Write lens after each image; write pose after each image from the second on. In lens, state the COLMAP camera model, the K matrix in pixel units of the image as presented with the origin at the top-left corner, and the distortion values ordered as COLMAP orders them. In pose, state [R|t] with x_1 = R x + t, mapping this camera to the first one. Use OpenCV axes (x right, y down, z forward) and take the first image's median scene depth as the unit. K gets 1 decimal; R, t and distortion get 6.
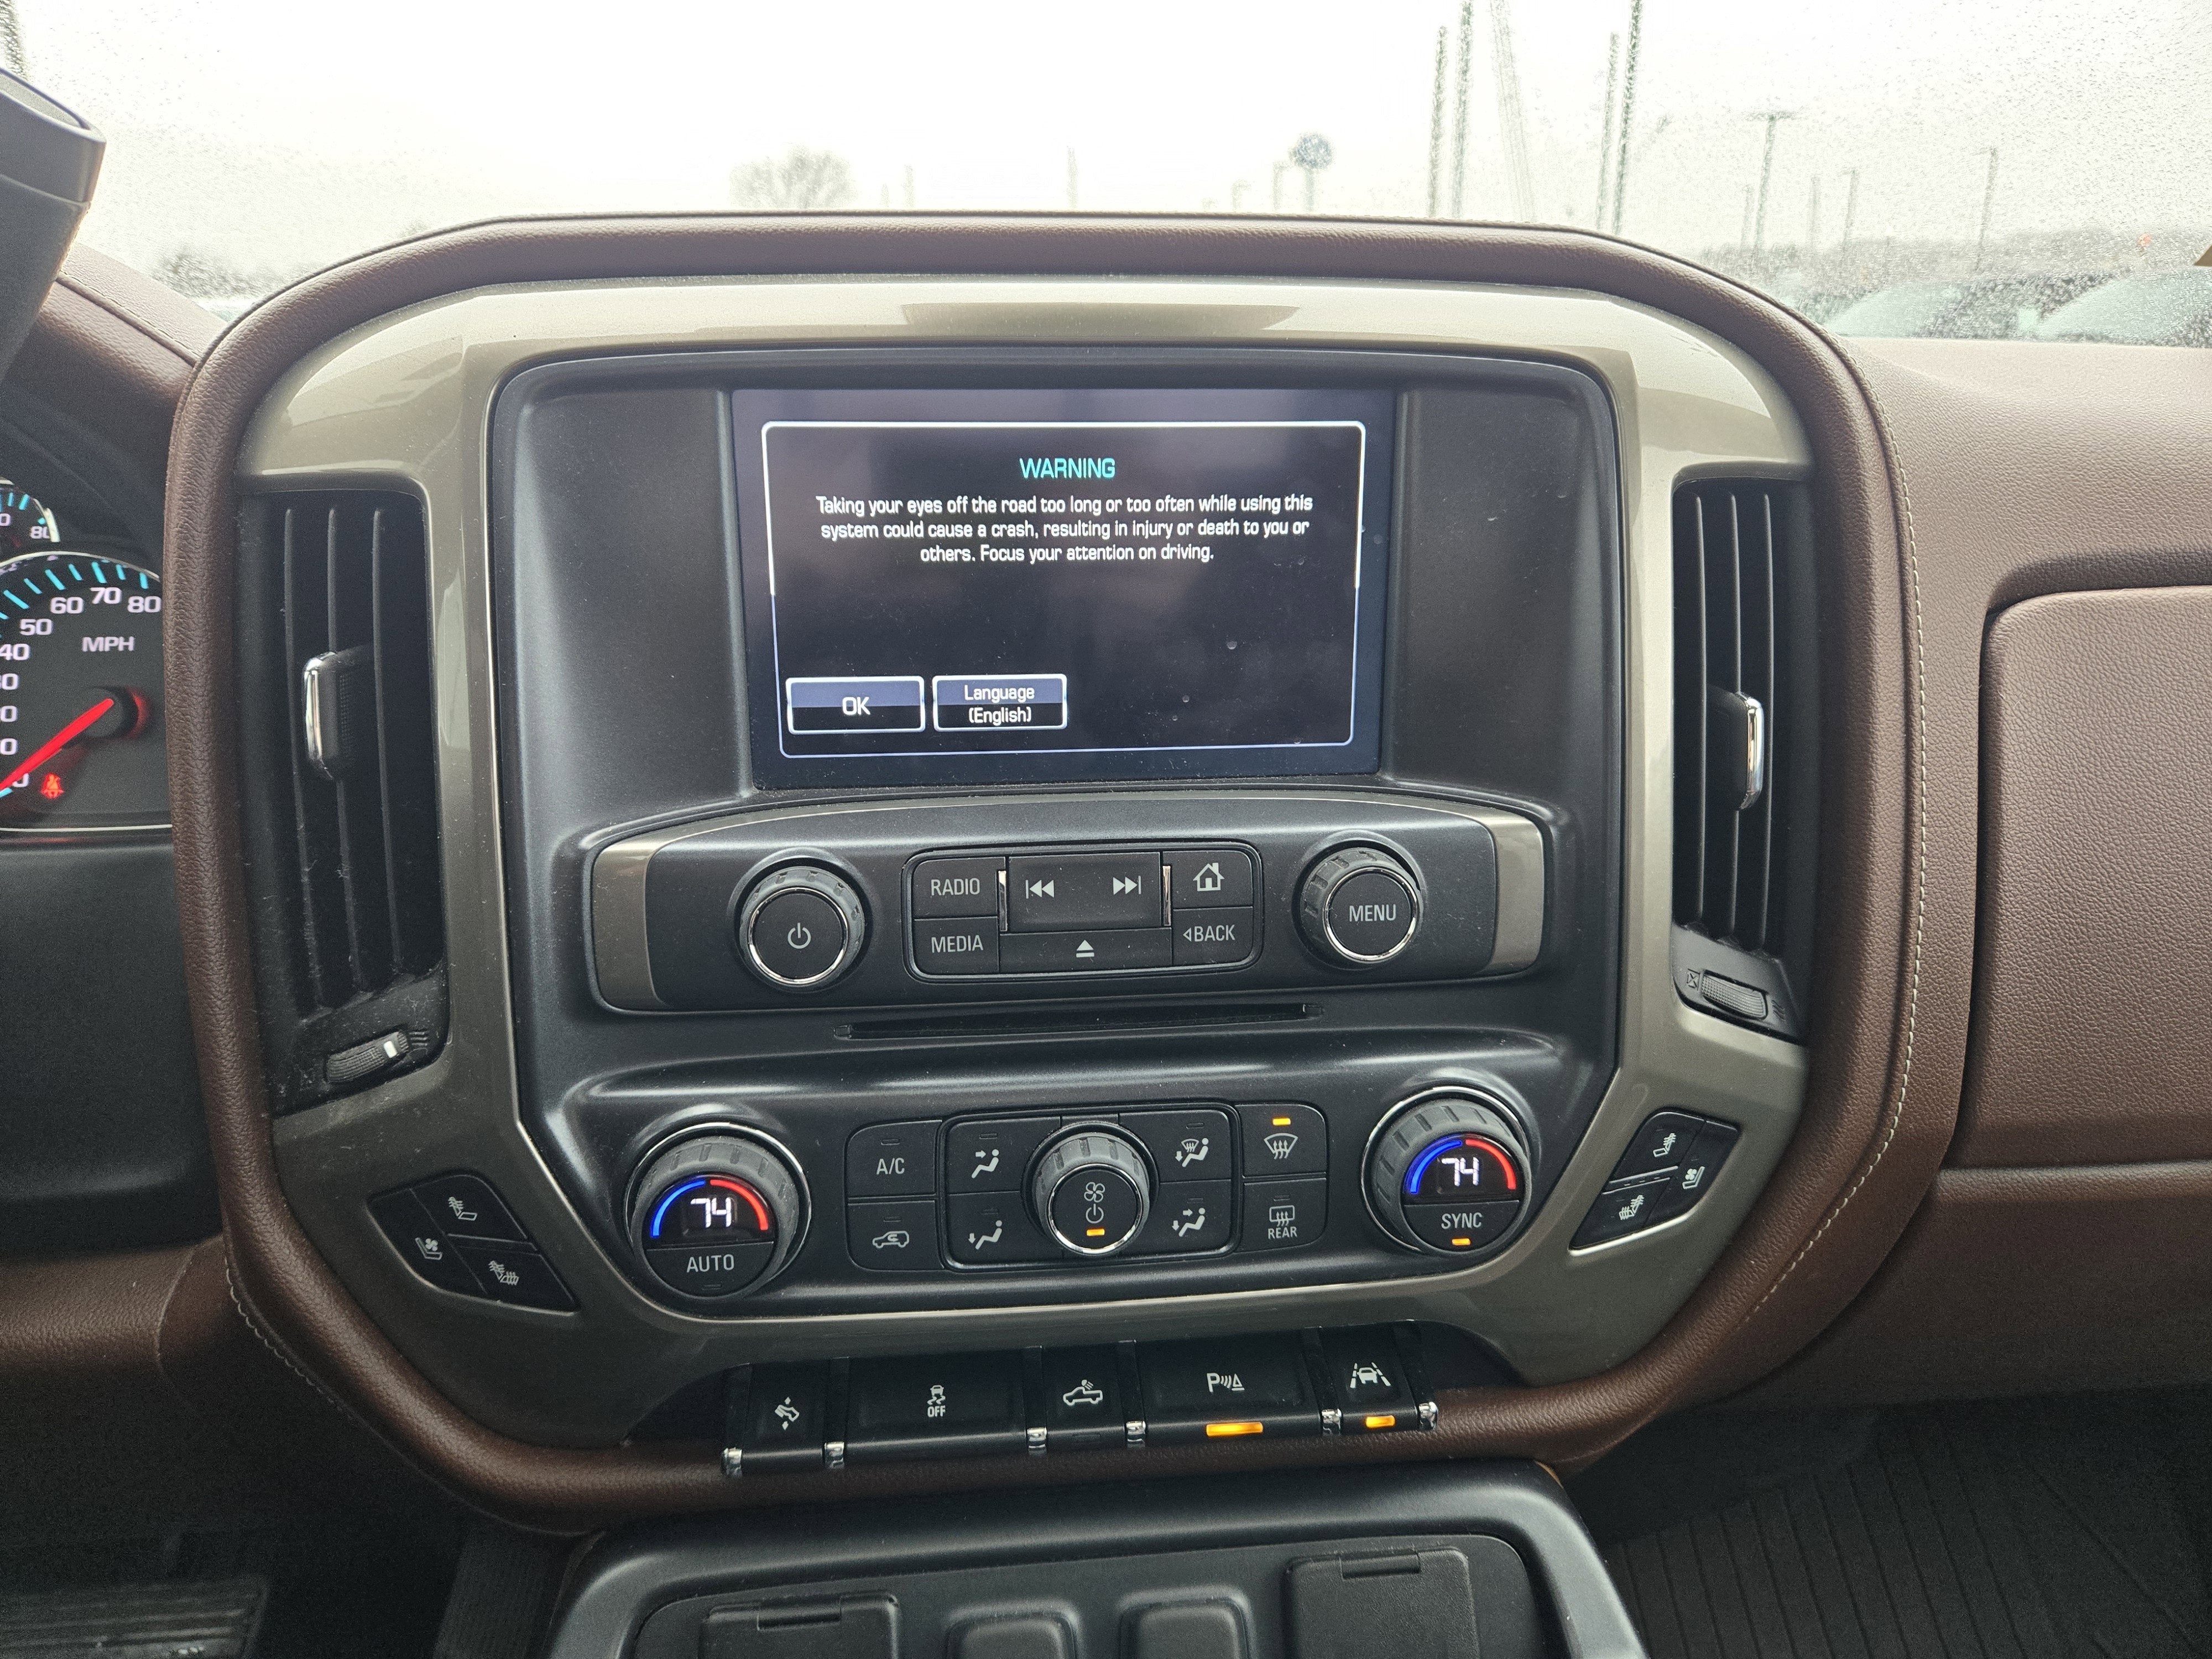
lens RADIAL K [[1462.3, 0, 1111.9], [0, 1462.3, 821.4], [0, 0, 1]] dist [0.061494, -0.064992]
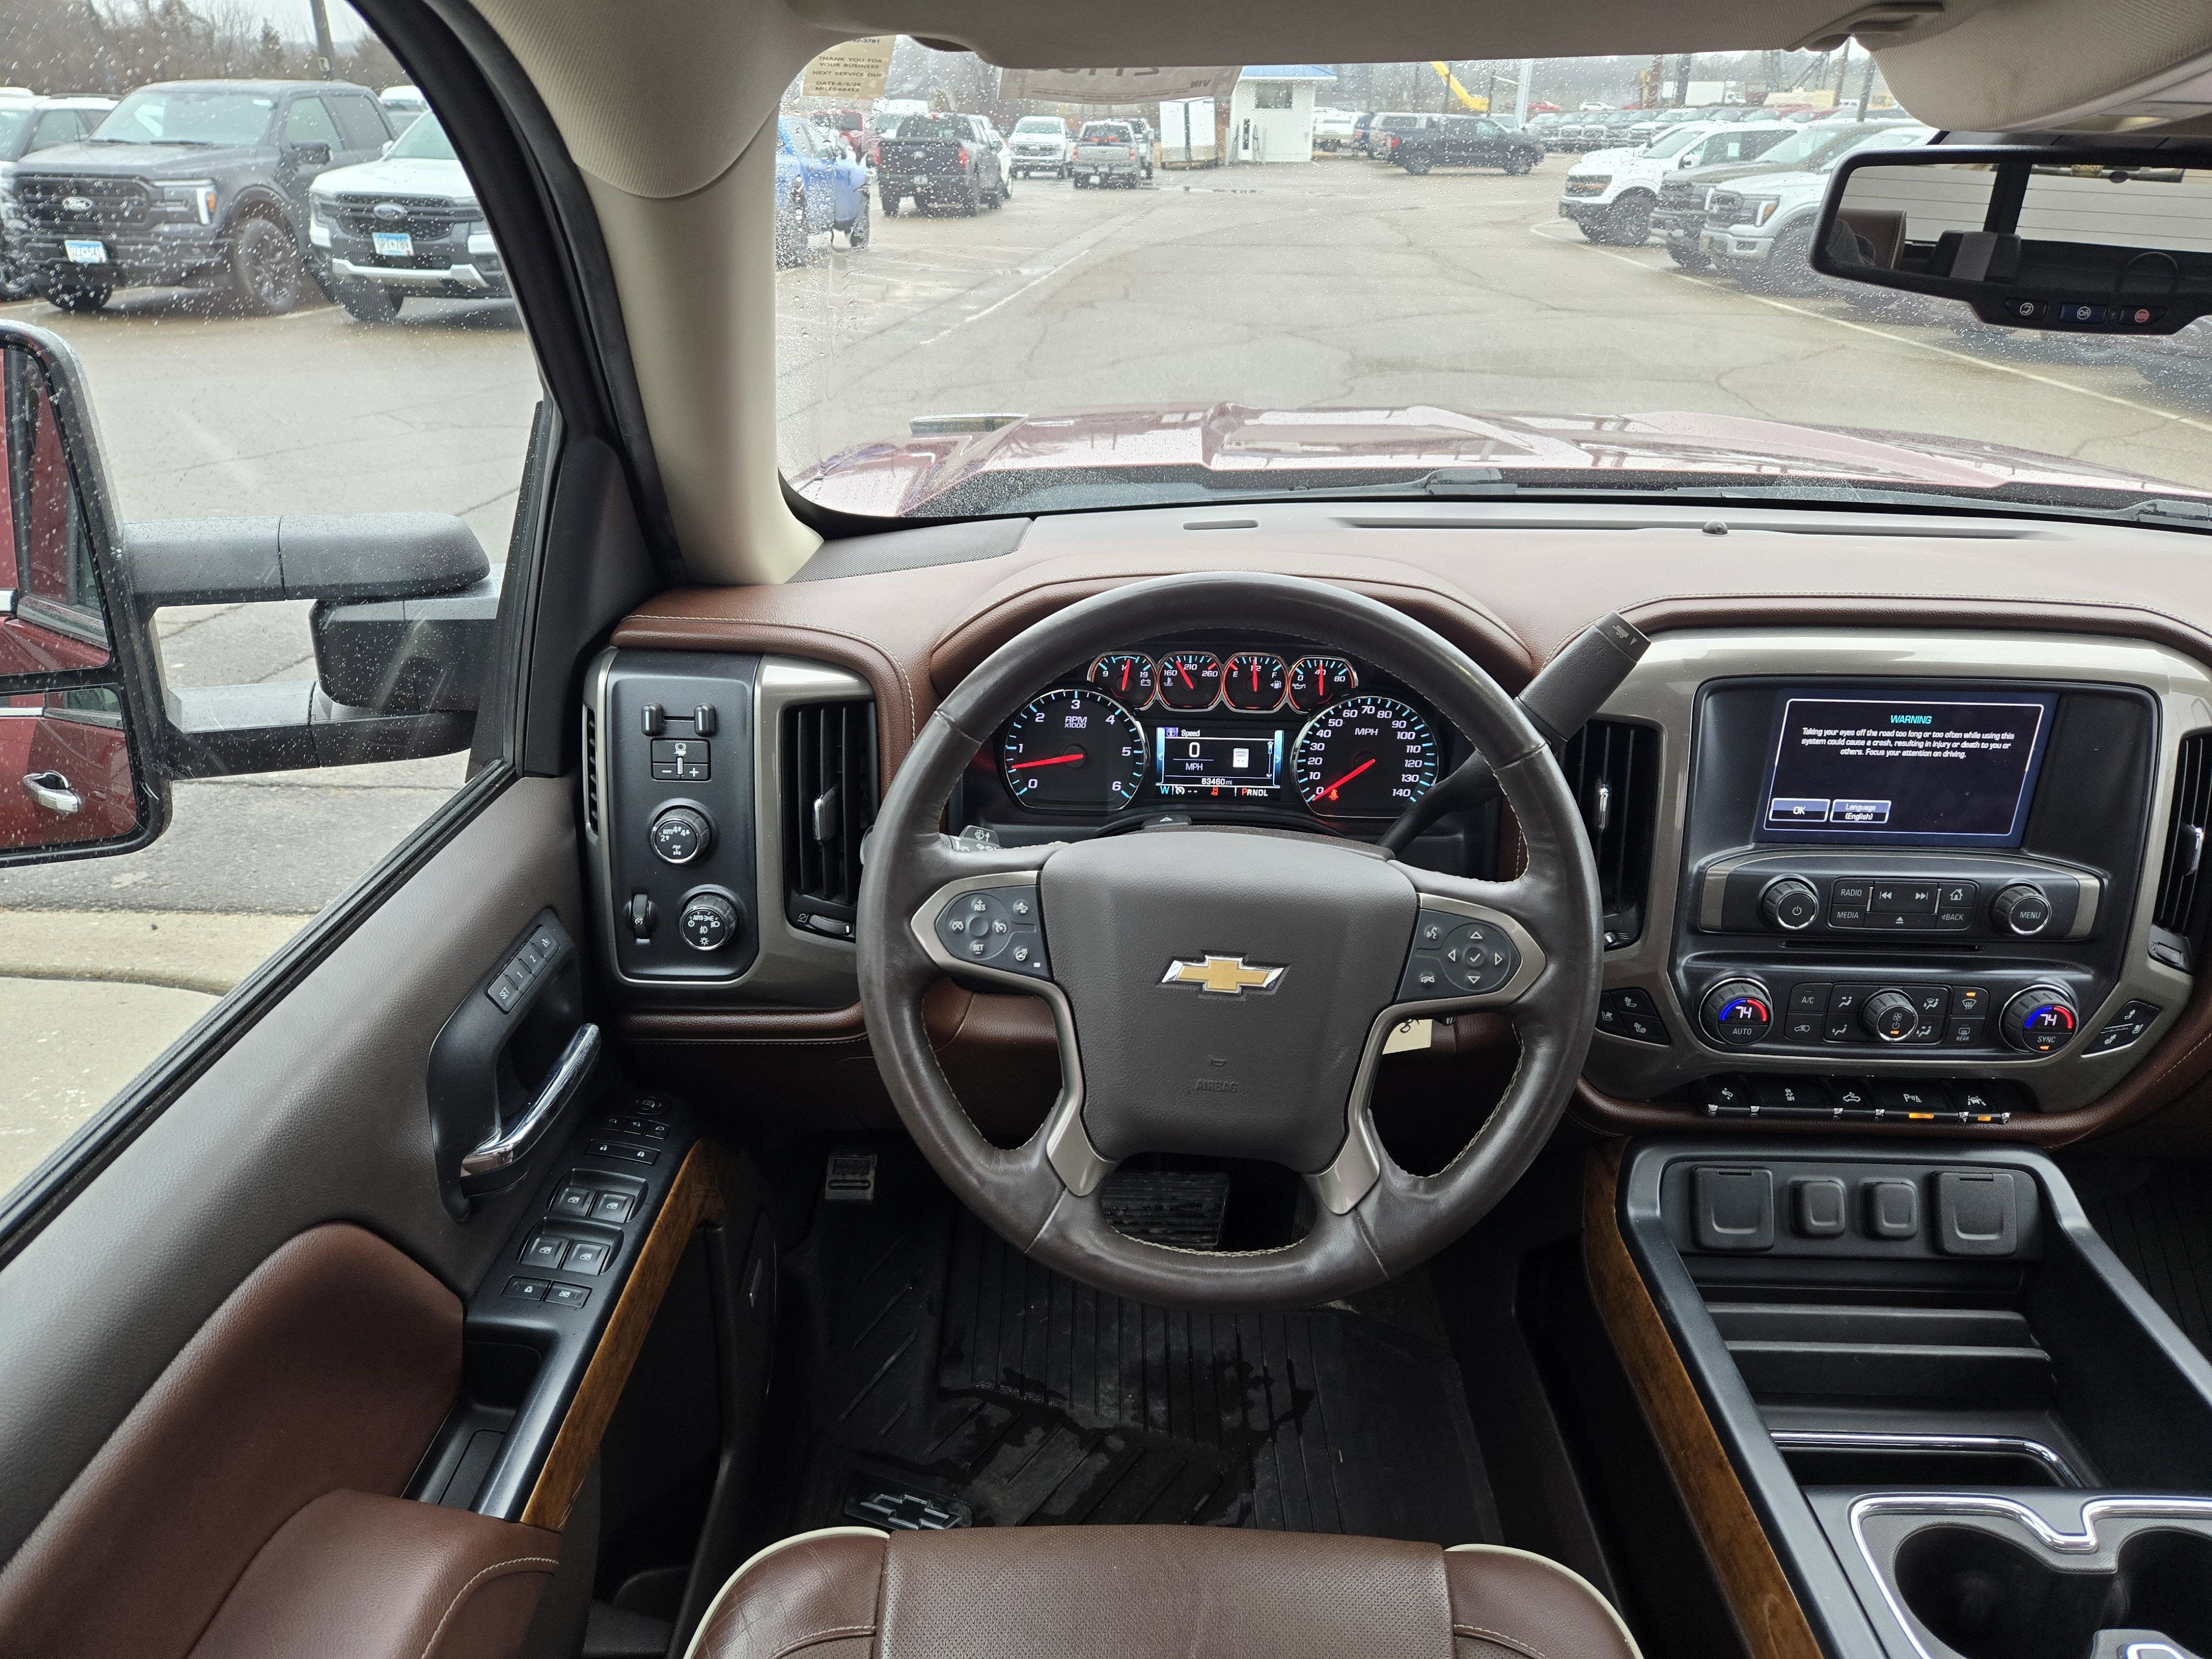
lens RADIAL K [[1462.3, 0, 1111.9], [0, 1462.3, 821.4], [0, 0, 1]] dist [0.061494, -0.064992]
pose [[0.994142, 0.063627, -0.087367, -1.084008], [-0.051673, 0.989787, 0.132860, -0.325146], [0.094929, -0.127568, 0.987277, -1.493330]]
